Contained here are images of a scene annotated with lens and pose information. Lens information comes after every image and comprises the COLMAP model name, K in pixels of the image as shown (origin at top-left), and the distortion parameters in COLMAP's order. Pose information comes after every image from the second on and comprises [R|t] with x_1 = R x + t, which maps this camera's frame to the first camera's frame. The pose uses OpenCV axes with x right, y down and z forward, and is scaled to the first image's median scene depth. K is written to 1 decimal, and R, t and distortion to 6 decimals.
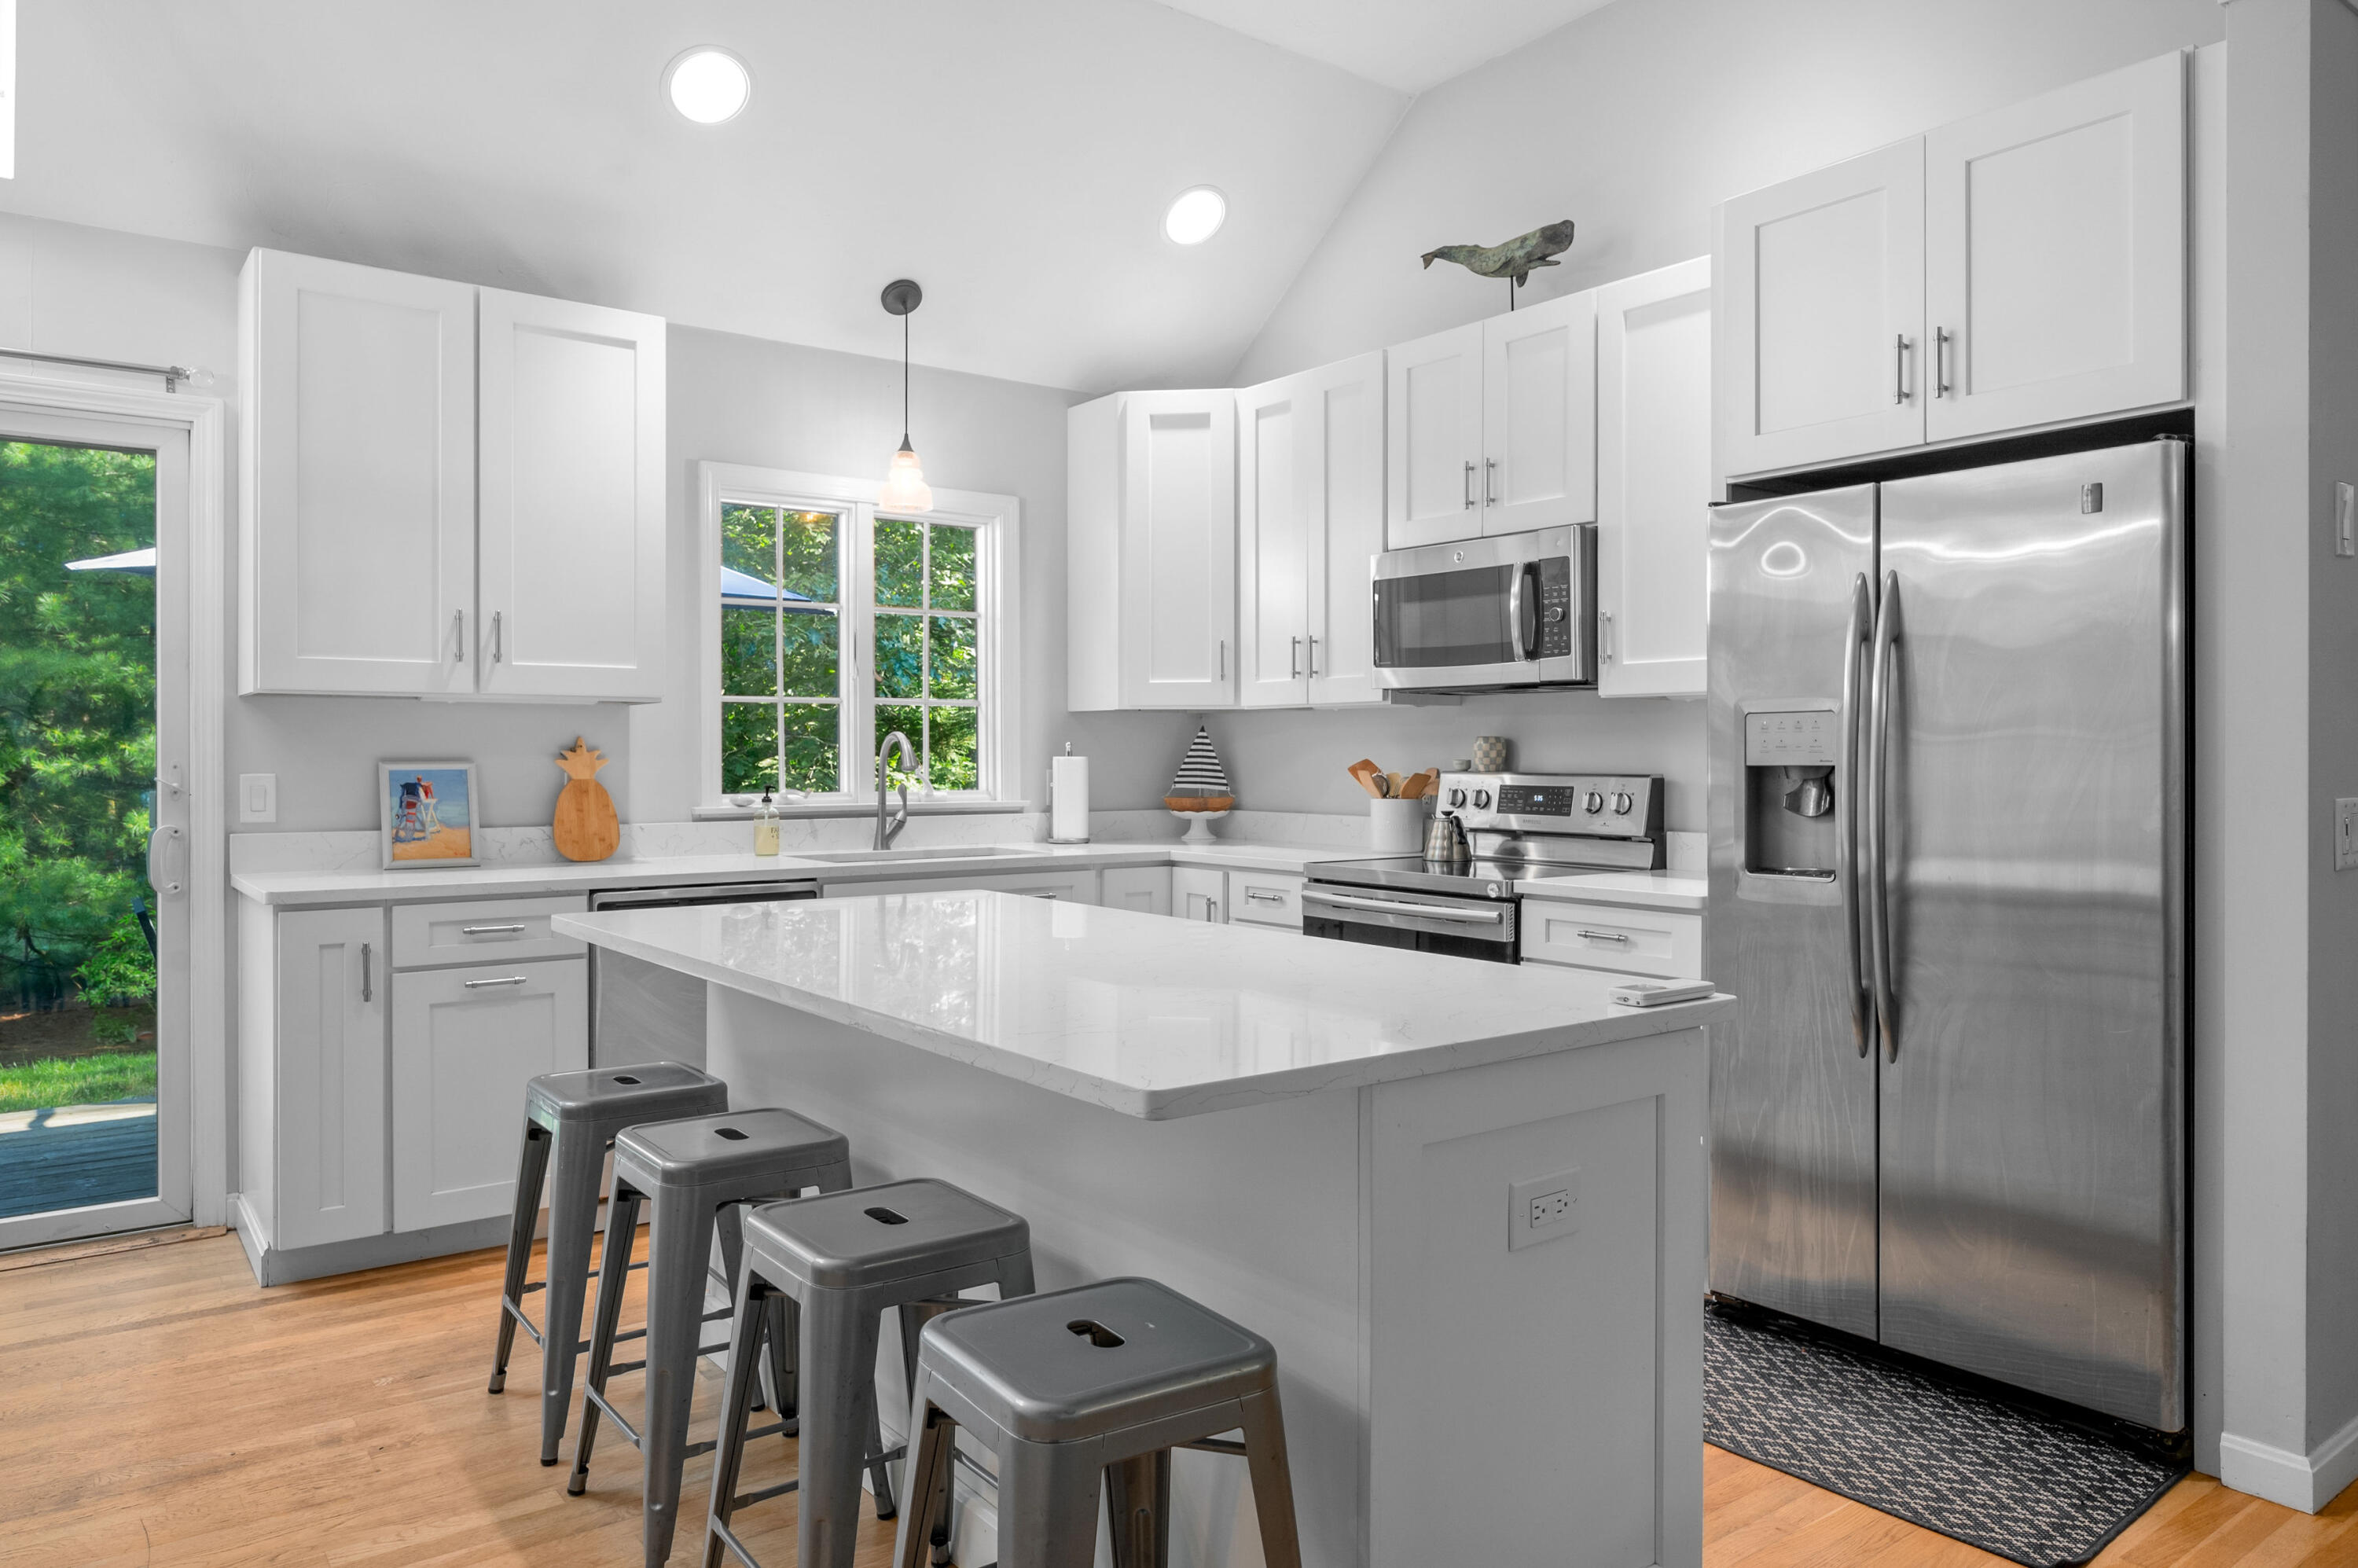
lens RADIAL K [[1553.7, 0, 1183.0], [0, 1553.7, 756.8], [0, 0, 1]] dist [0.000188, -0.000574]
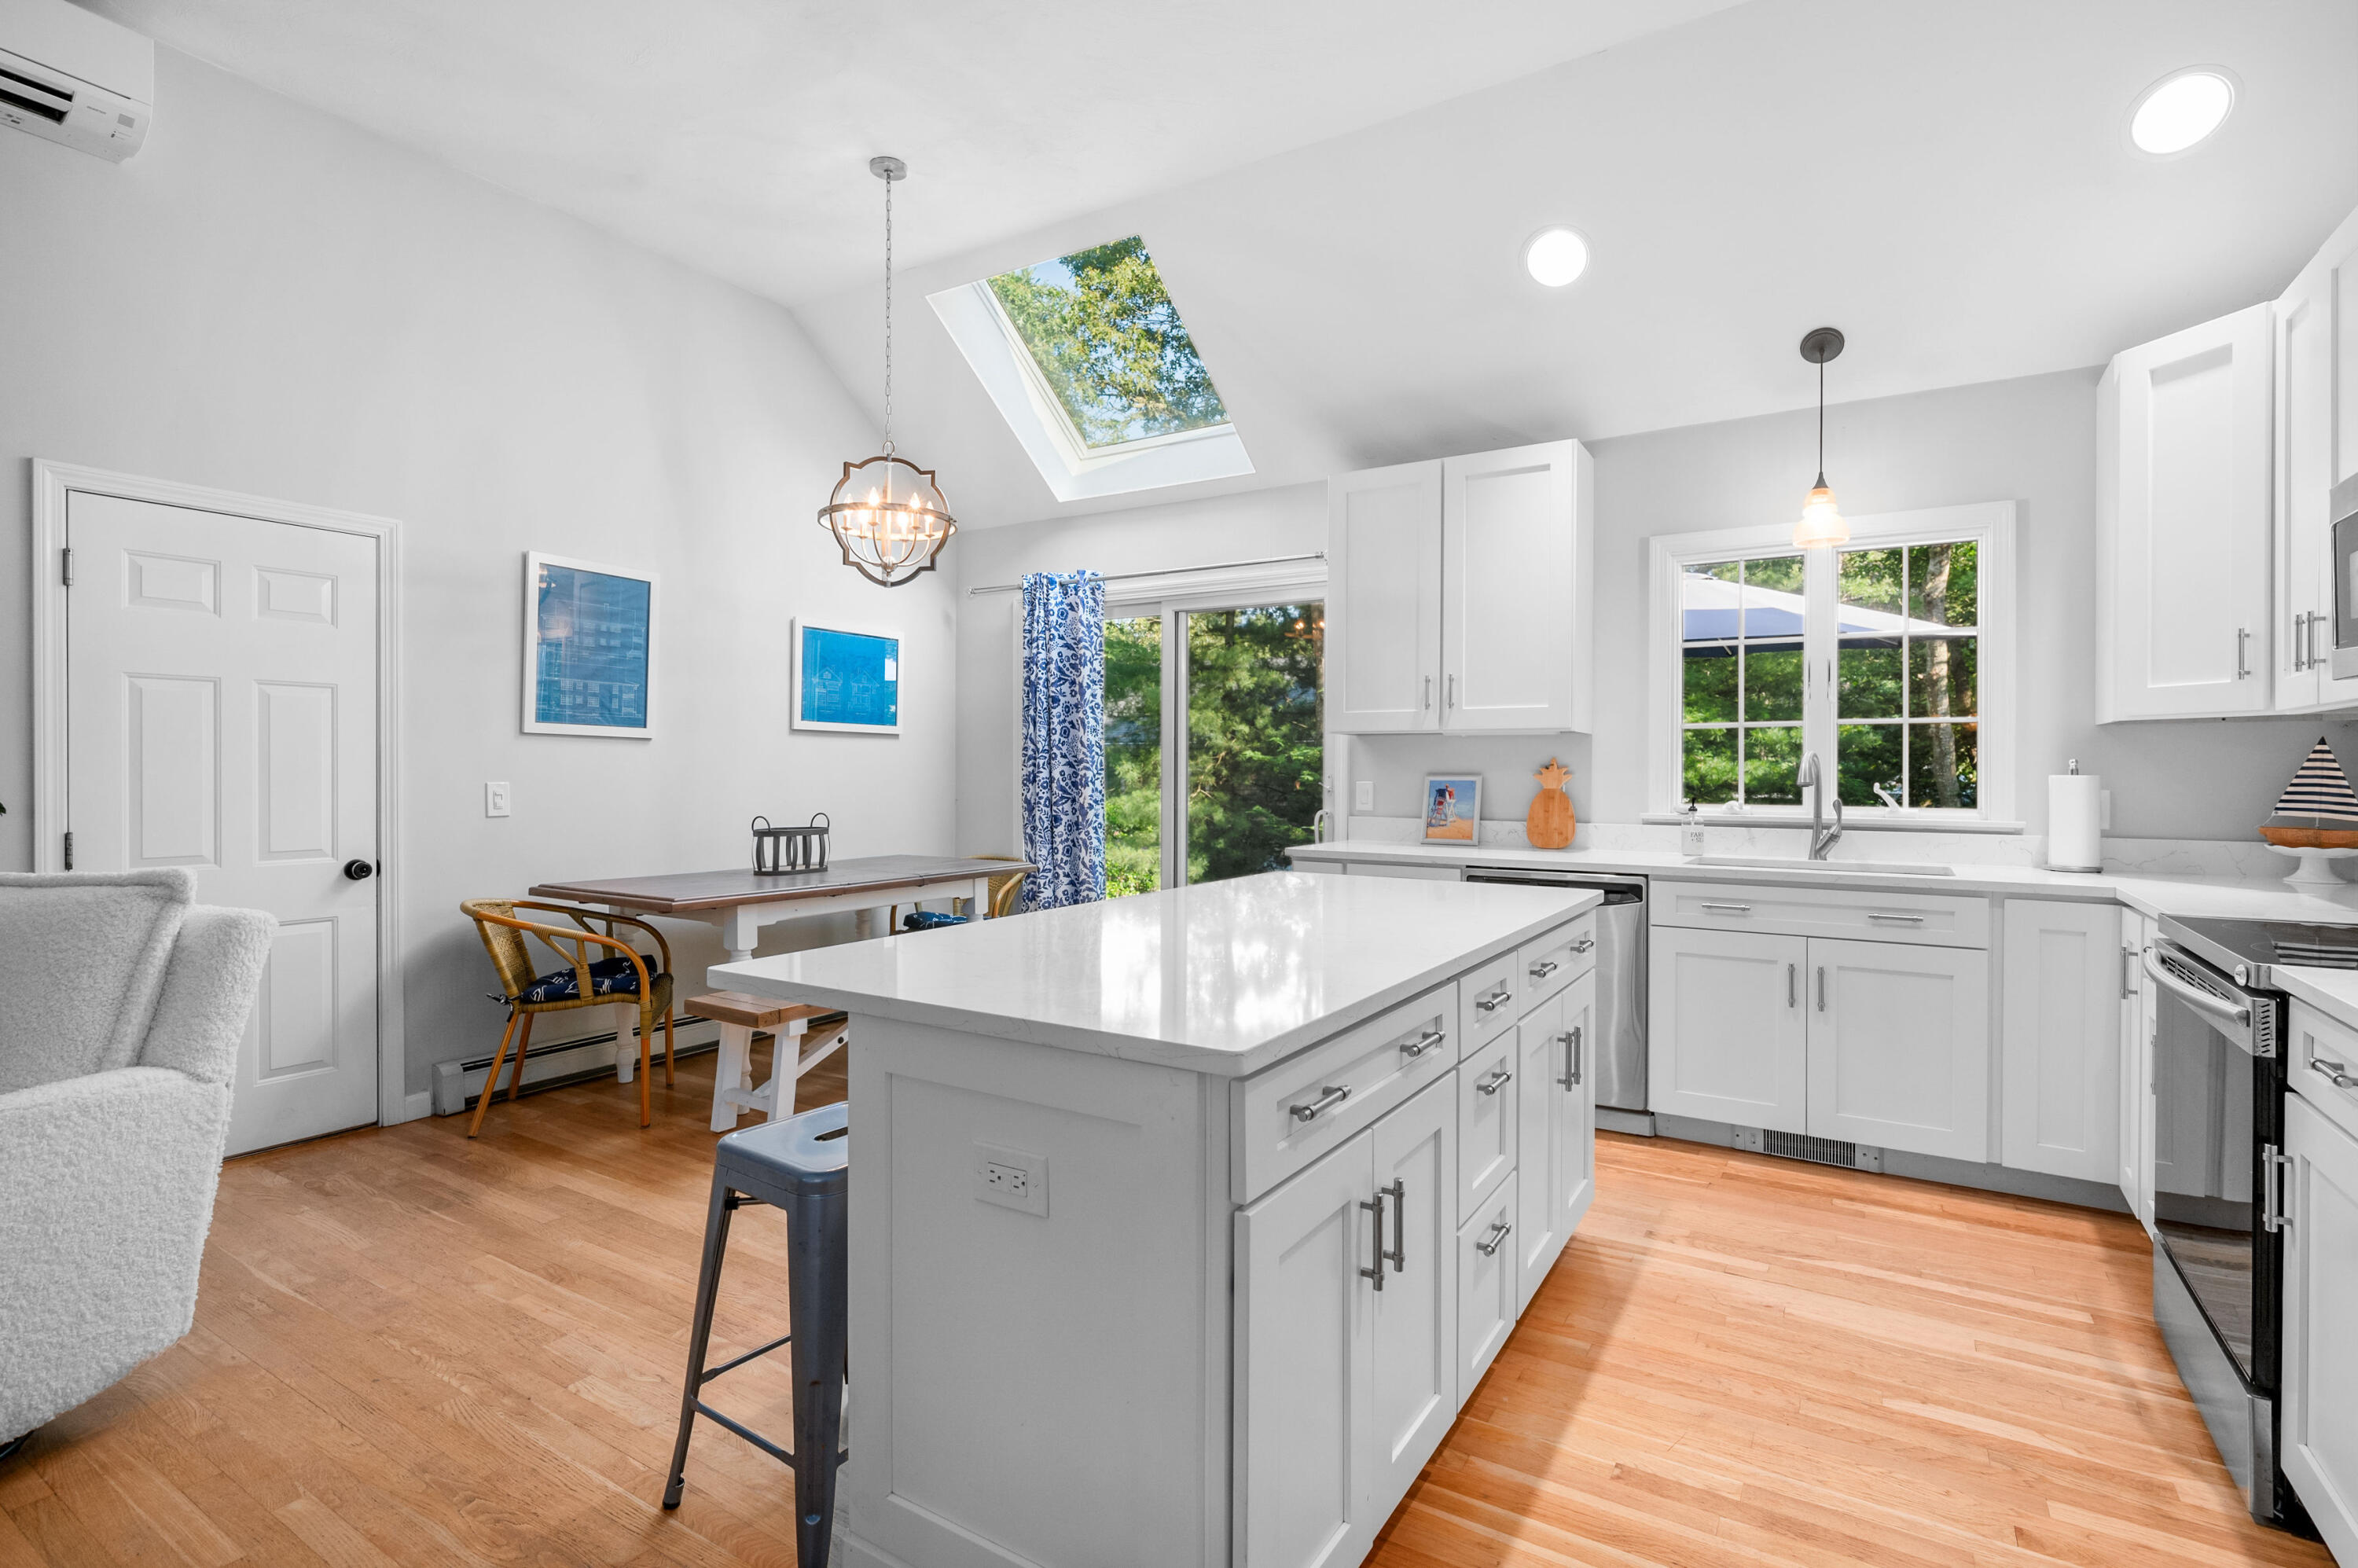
lens RADIAL K [[1124.9, 0, 1168.5], [0, 1124.9, 772.6], [0, 0, 1]] dist [0.000699, 0.000120]
pose [[0.342767, 0.003684, -0.939413, 0.427326], [-0.006123, 0.999980, 0.001687, 0.000529], [0.939400, 0.005174, 0.342783, 0.335910]]
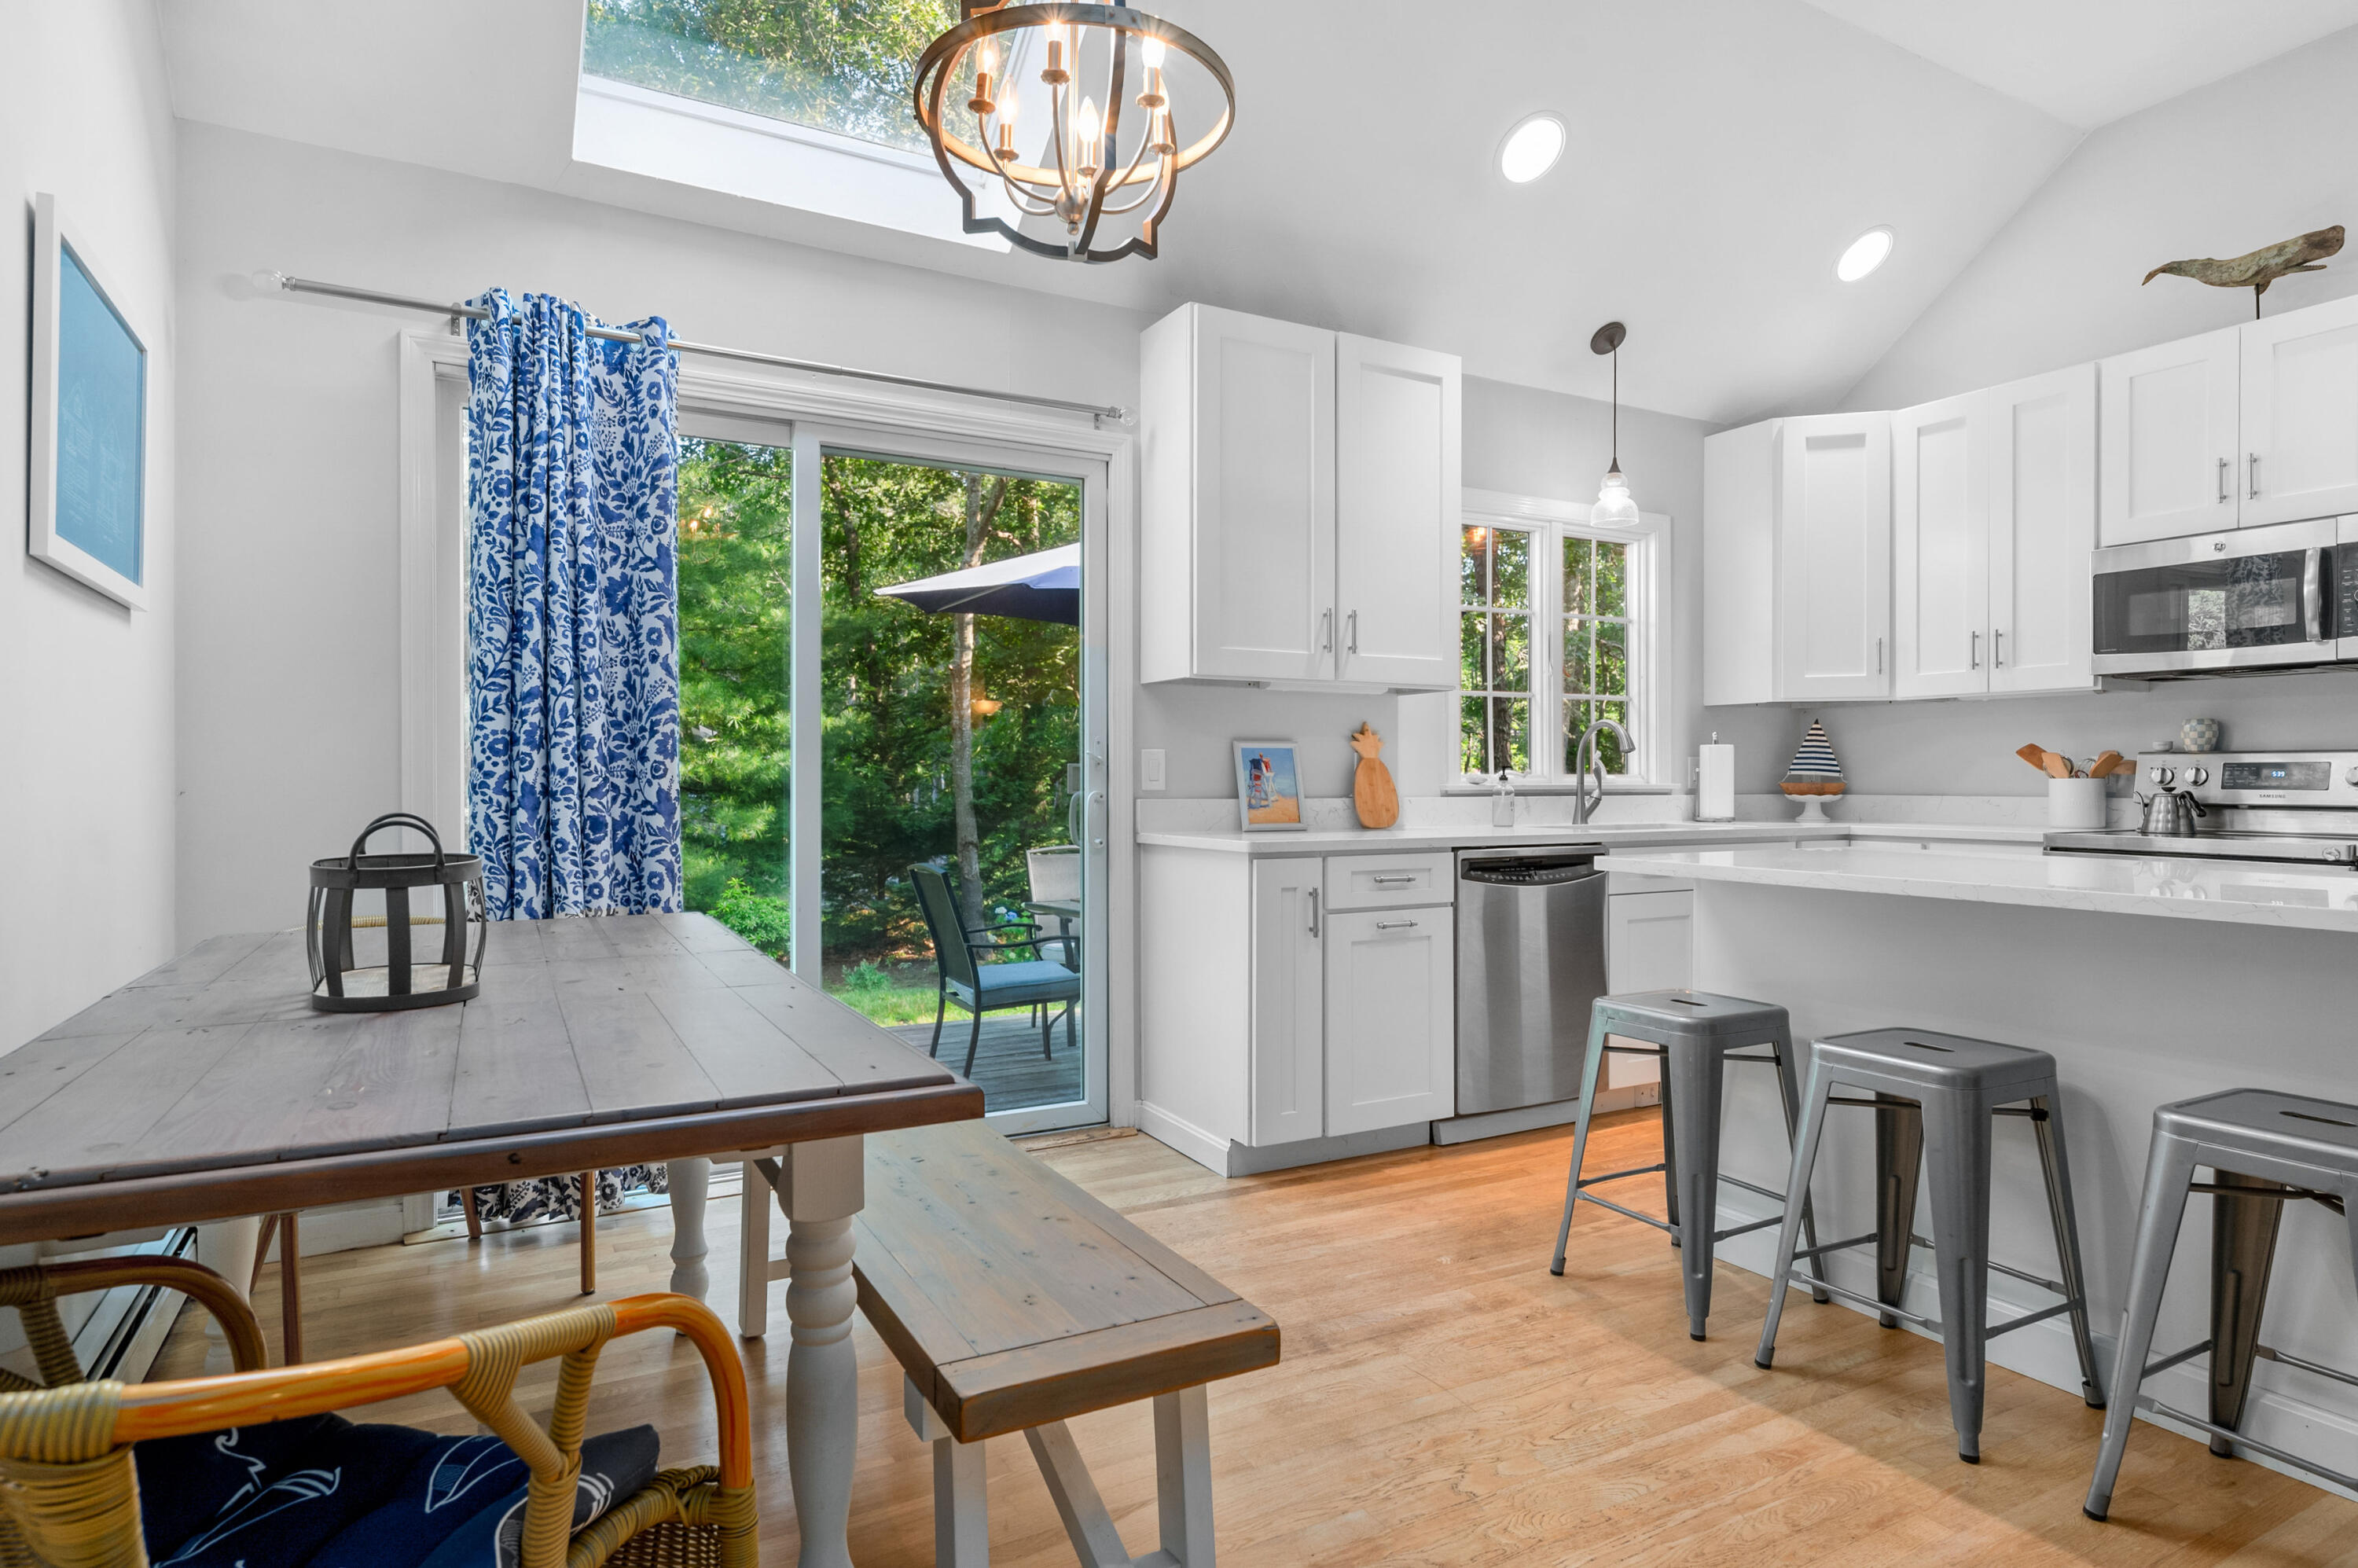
lens RADIAL K [[1306.2, 0, 1187.4], [0, 1306.2, 777.9], [0, 0, 1]] dist [0.000423, 0.000452]
pose [[0.990104, 0.000142, -0.140337, -0.380085], [-0.000499, 0.999997, -0.002512, 0.031441], [0.140336, 0.002557, 0.990101, 0.009145]]
